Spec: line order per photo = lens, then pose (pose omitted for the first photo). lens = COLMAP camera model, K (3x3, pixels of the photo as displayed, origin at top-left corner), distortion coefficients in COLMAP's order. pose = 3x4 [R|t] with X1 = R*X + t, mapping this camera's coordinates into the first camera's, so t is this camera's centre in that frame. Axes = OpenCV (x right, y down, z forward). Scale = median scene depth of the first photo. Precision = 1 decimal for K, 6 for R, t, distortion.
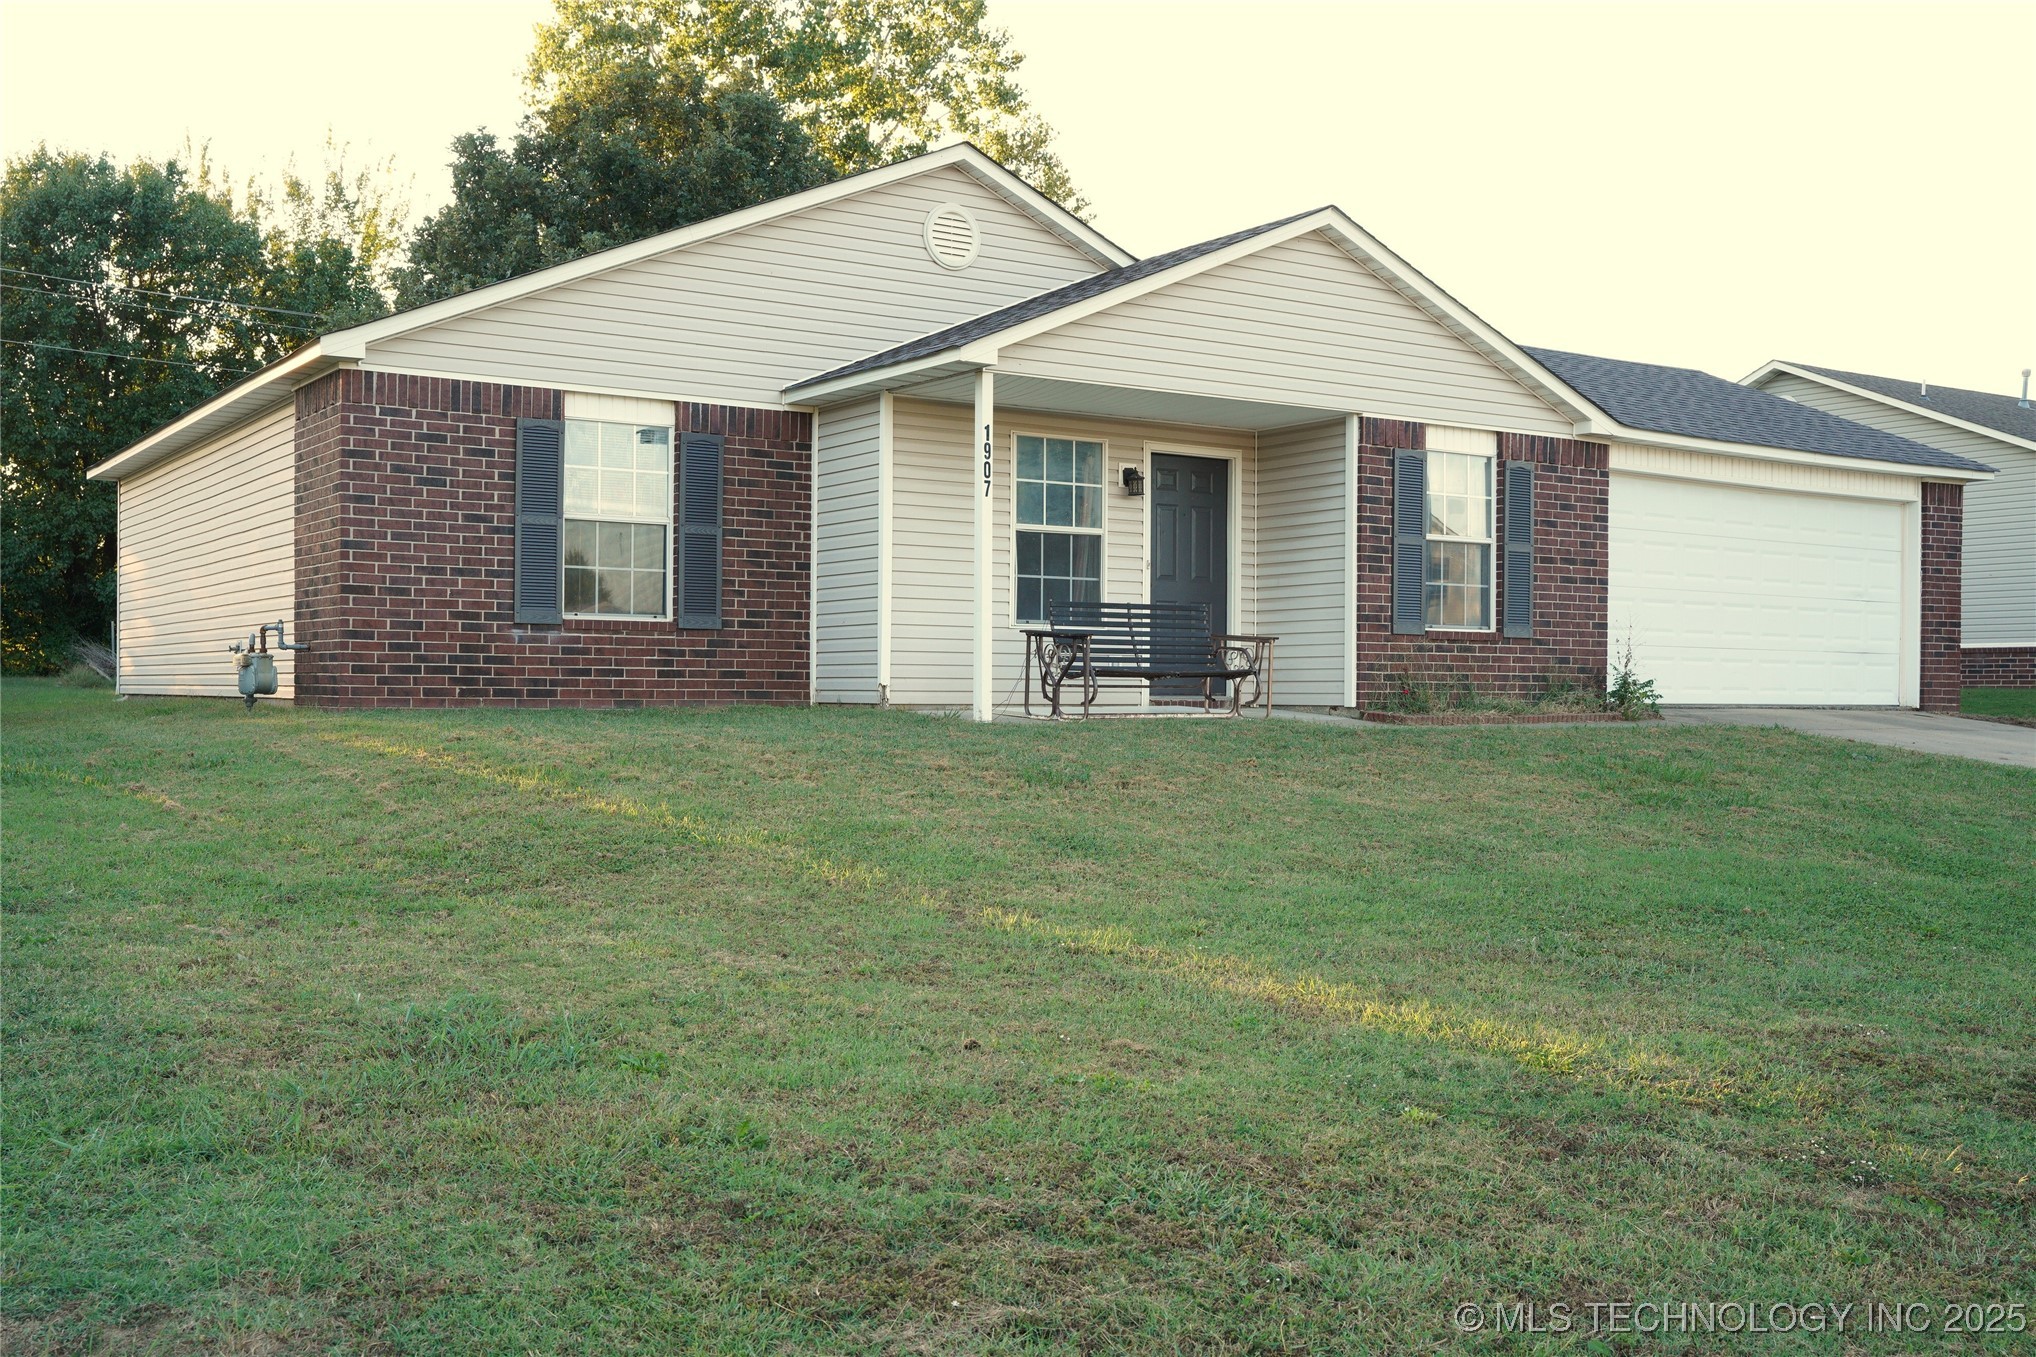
lens RADIAL K [[2016.7, 0, 1017.7], [0, 2016.7, 673.5], [0, 0, 1]] dist [-0.025993, 0.000000]
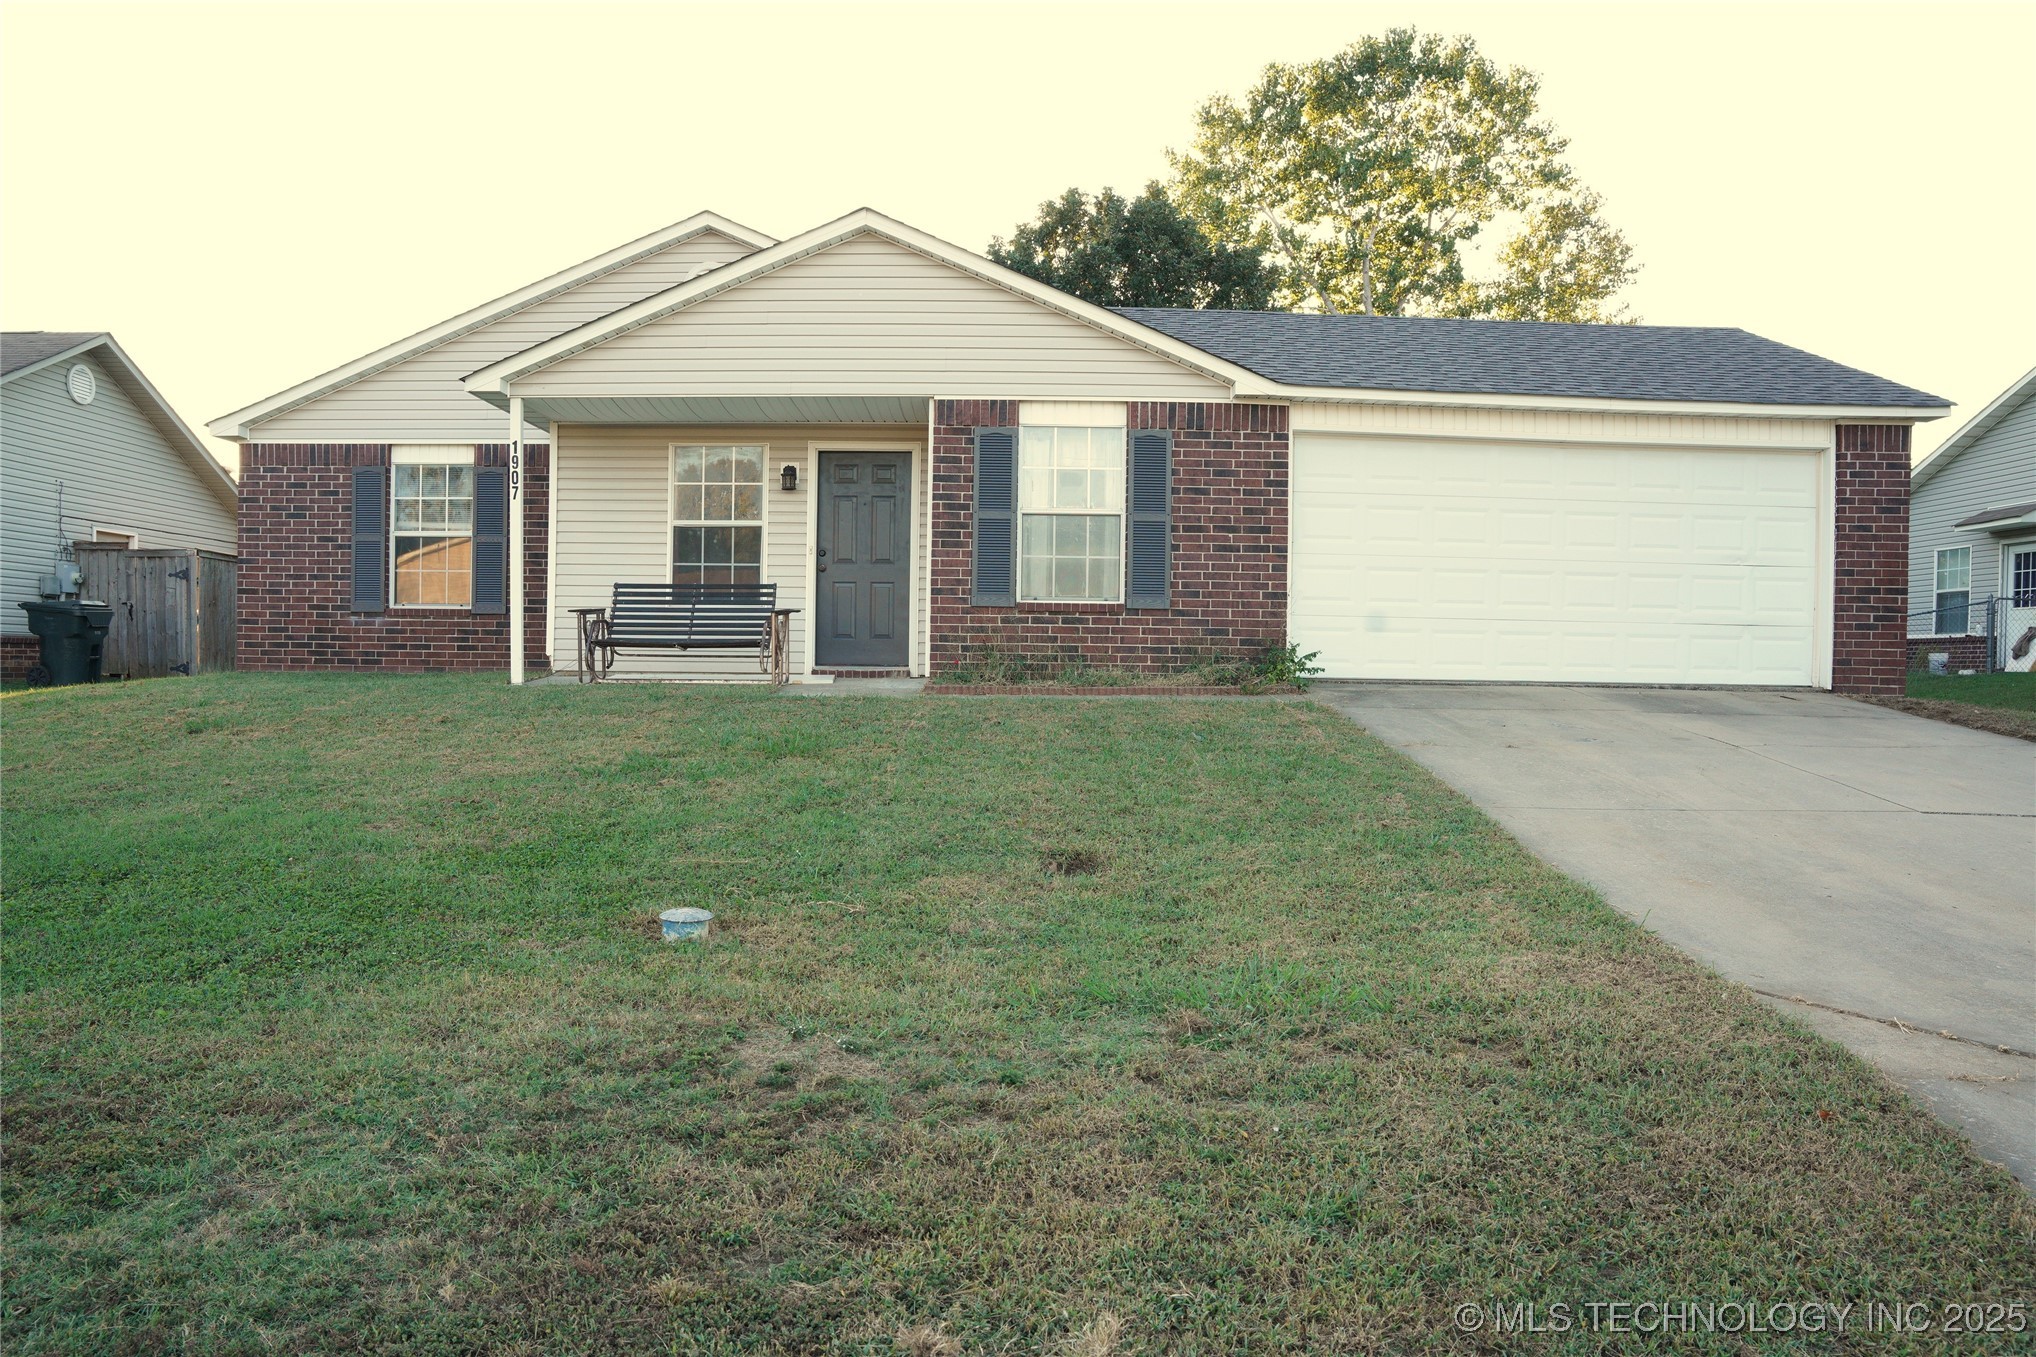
lens RADIAL K [[1465.0, 0, 1018.1], [0, 1465.0, 691.6], [0, 0, 1]] dist [-0.115751, 0.001434]
pose [[0.825832, 0.011914, -0.563791, 0.634073], [-0.003093, 0.999857, 0.016599, 0.011579], [0.563908, -0.011964, 0.825751, 0.394417]]
